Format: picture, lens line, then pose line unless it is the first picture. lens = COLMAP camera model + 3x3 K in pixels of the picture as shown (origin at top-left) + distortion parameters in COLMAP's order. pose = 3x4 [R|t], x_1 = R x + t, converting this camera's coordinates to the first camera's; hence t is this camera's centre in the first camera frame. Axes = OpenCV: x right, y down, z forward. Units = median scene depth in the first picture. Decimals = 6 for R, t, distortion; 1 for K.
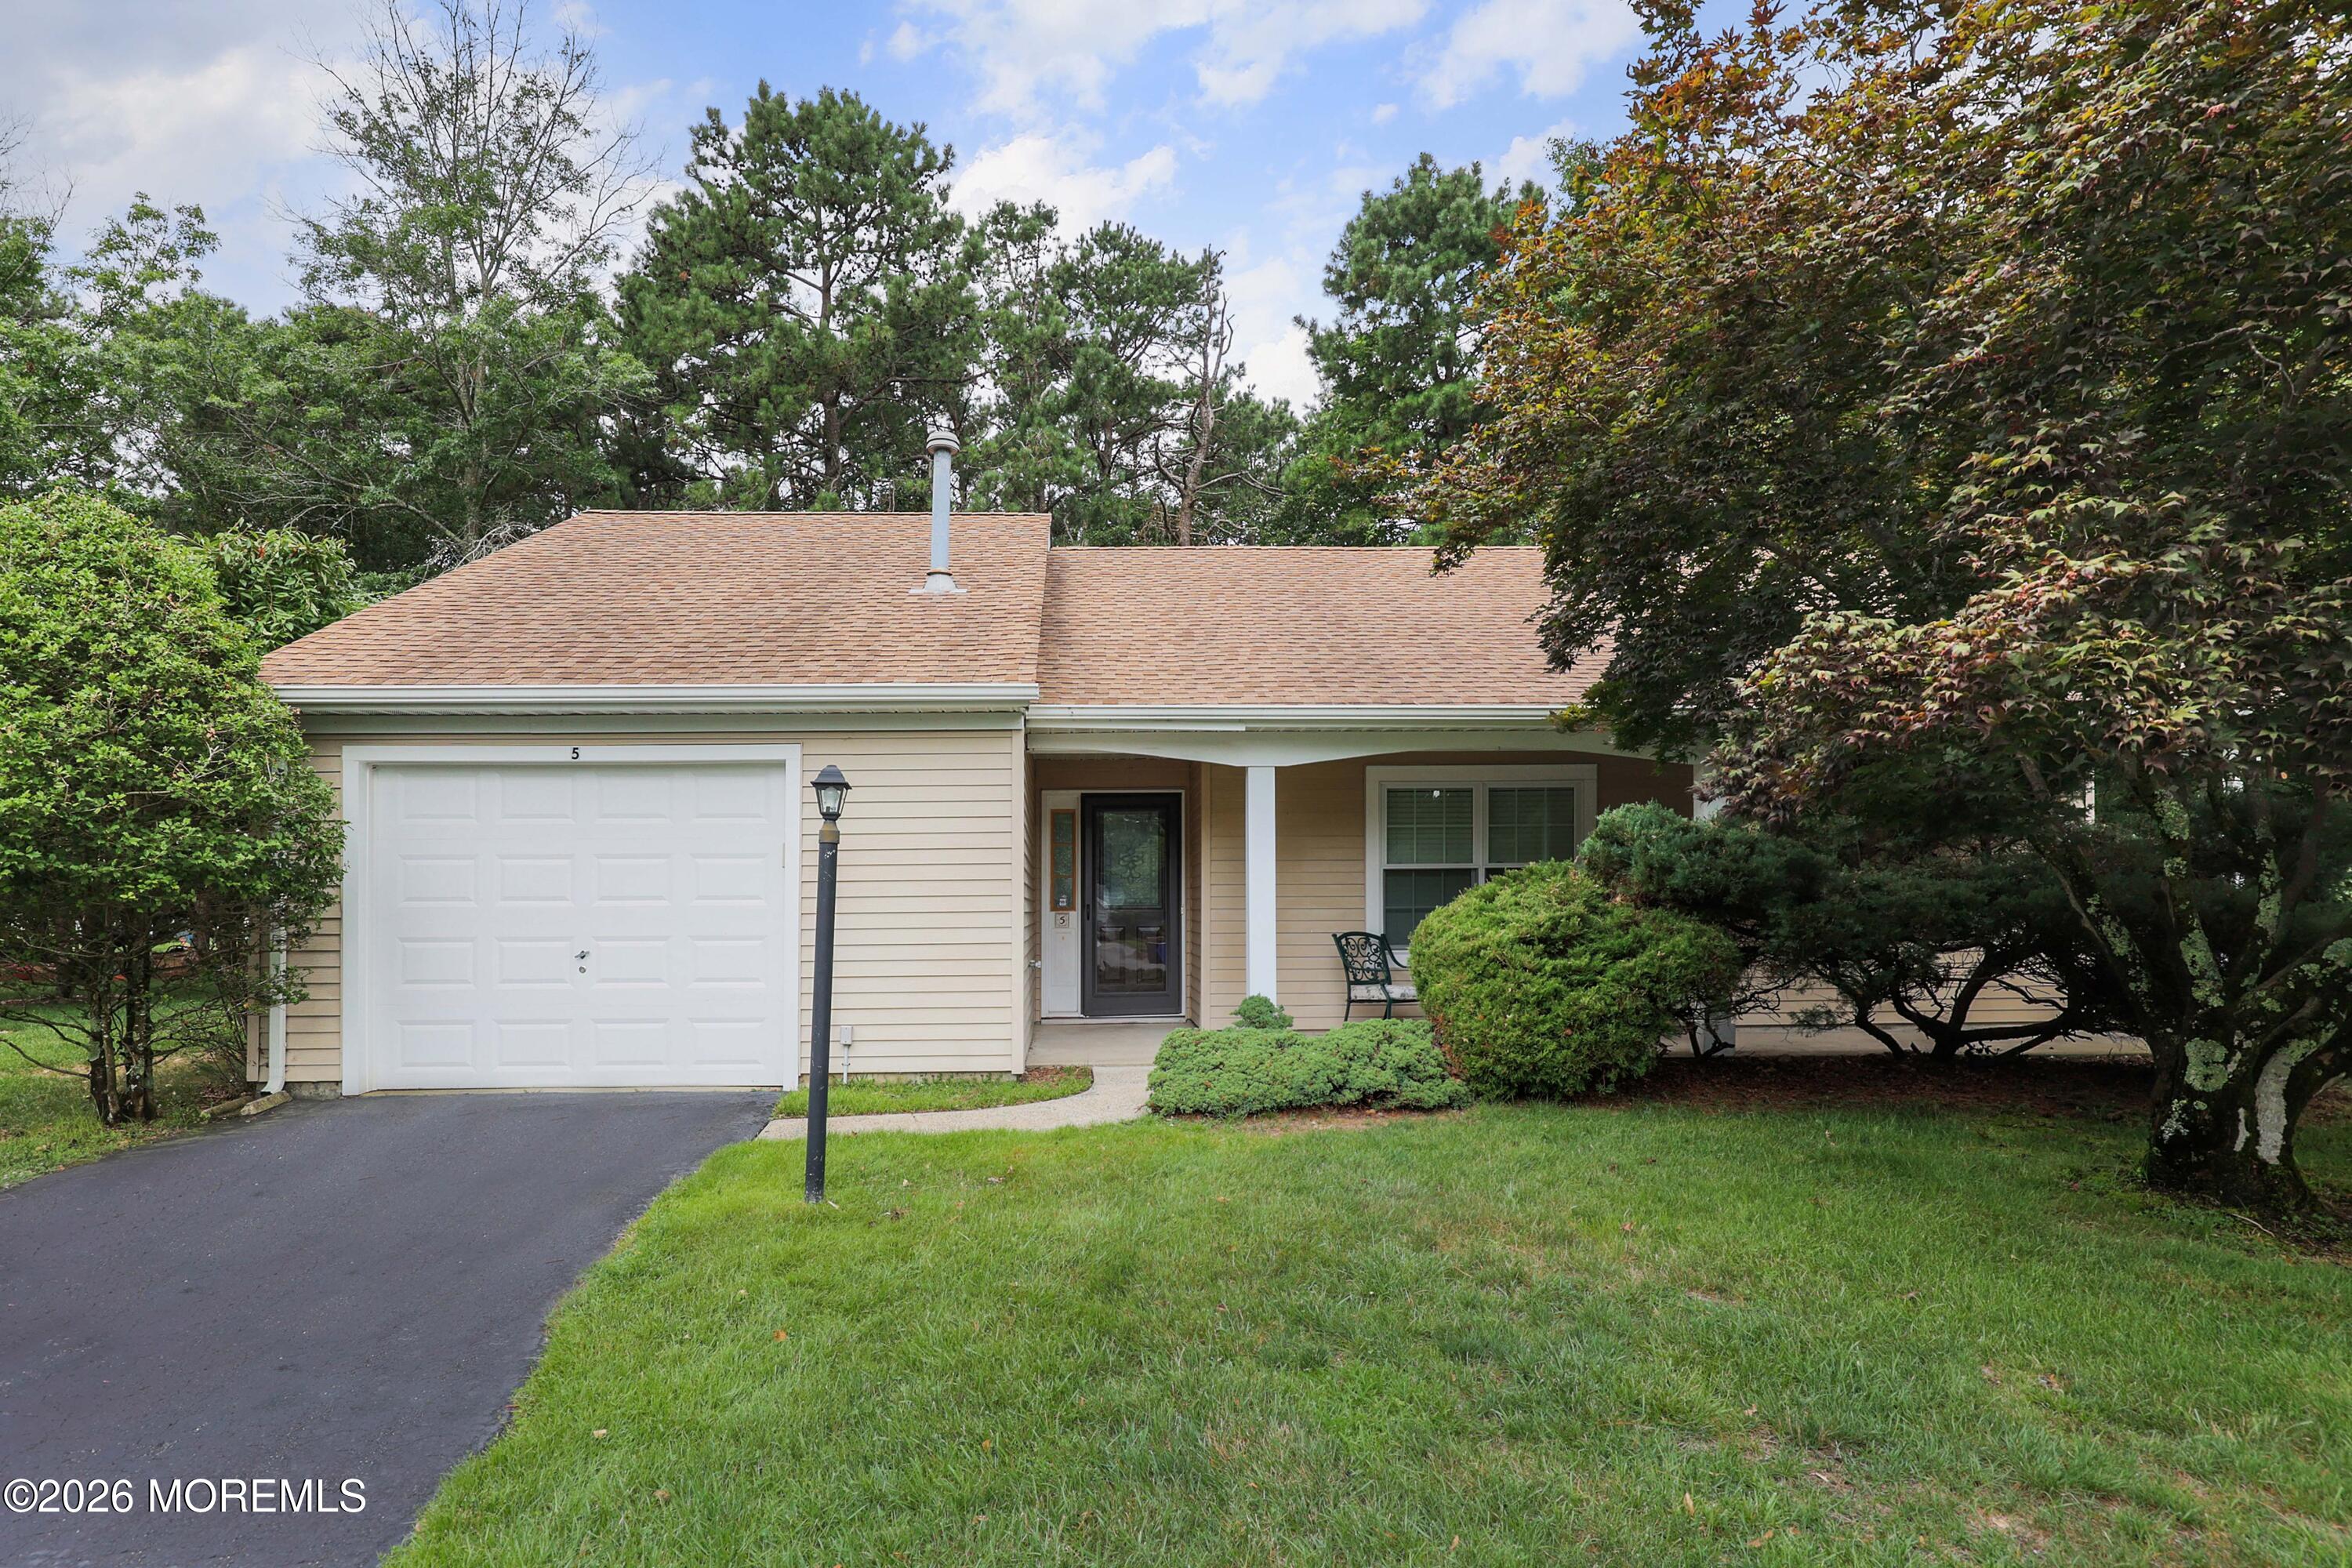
lens RADIAL K [[1291.1, 0, 1122.2], [0, 1291.1, 787.0], [0, 0, 1]] dist [0.003979, 0.001639]
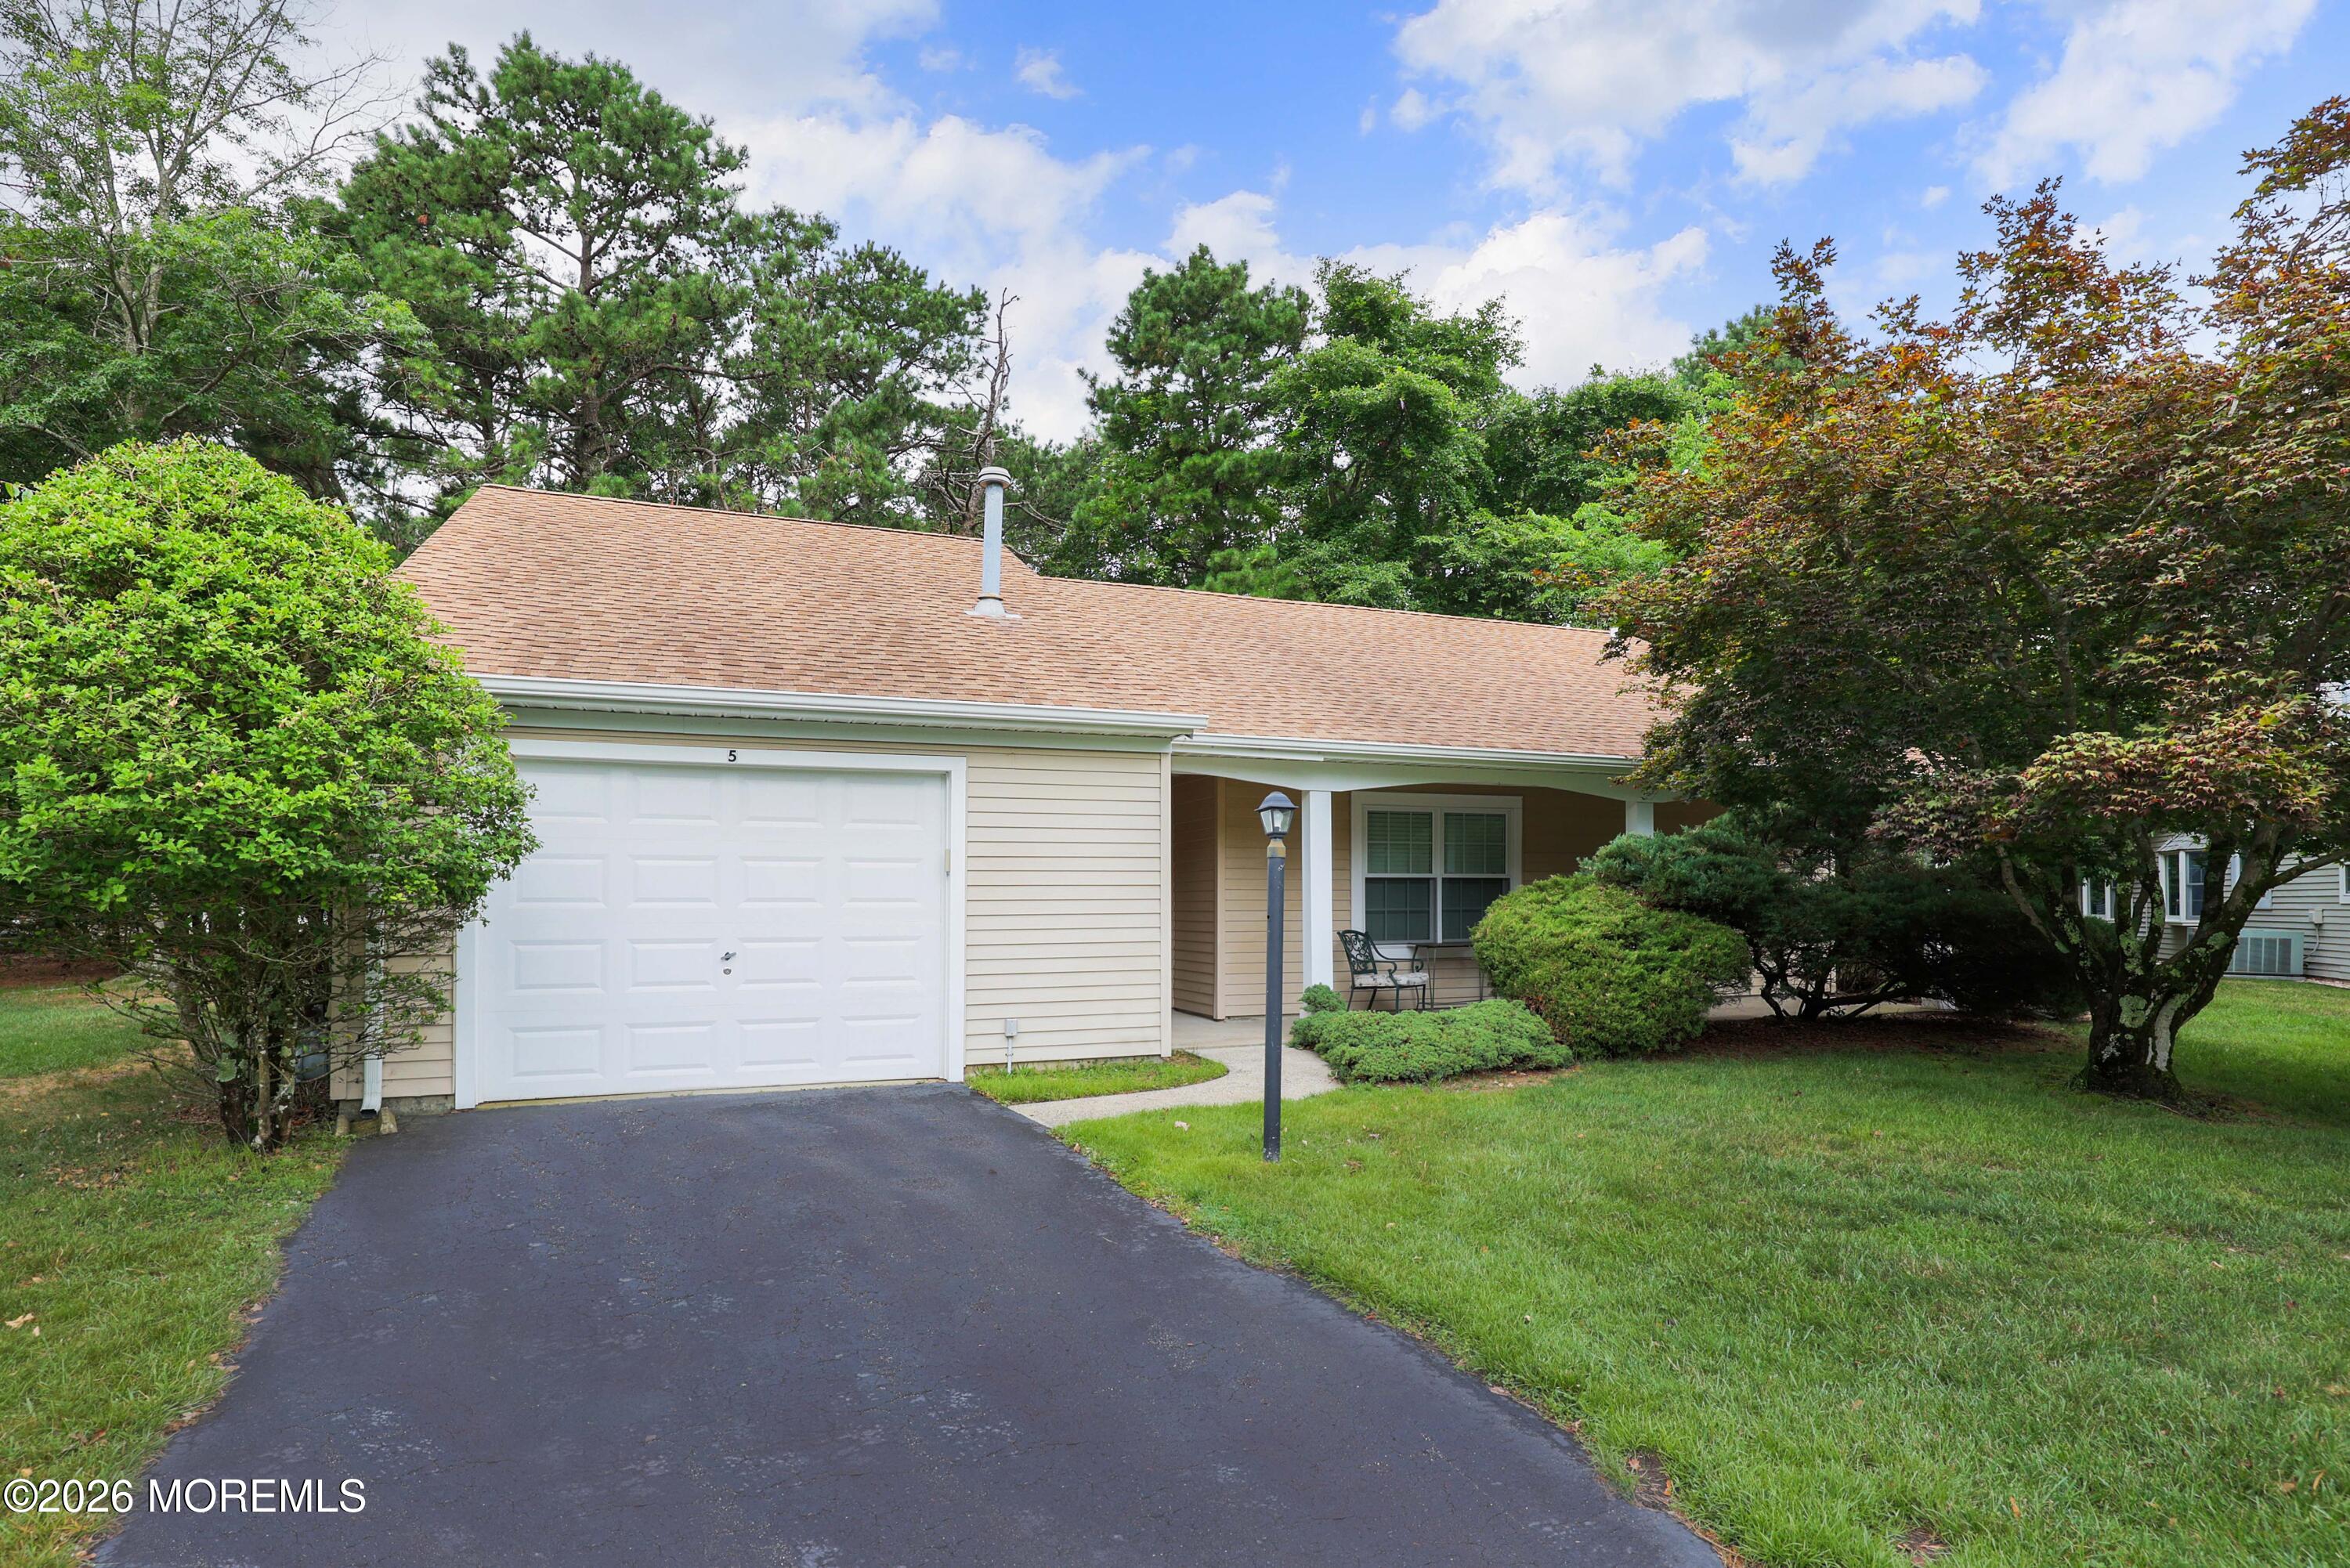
lens RADIAL K [[1226.7, 0, 1180.0], [0, 1226.7, 775.2], [0, 0, 1]] dist [0.005028, 0.000141]
pose [[0.939034, 0.039077, 0.341598, -0.354386], [-0.034350, 0.999212, -0.019880, -0.003256], [-0.342106, 0.006934, 0.939636, -0.014243]]
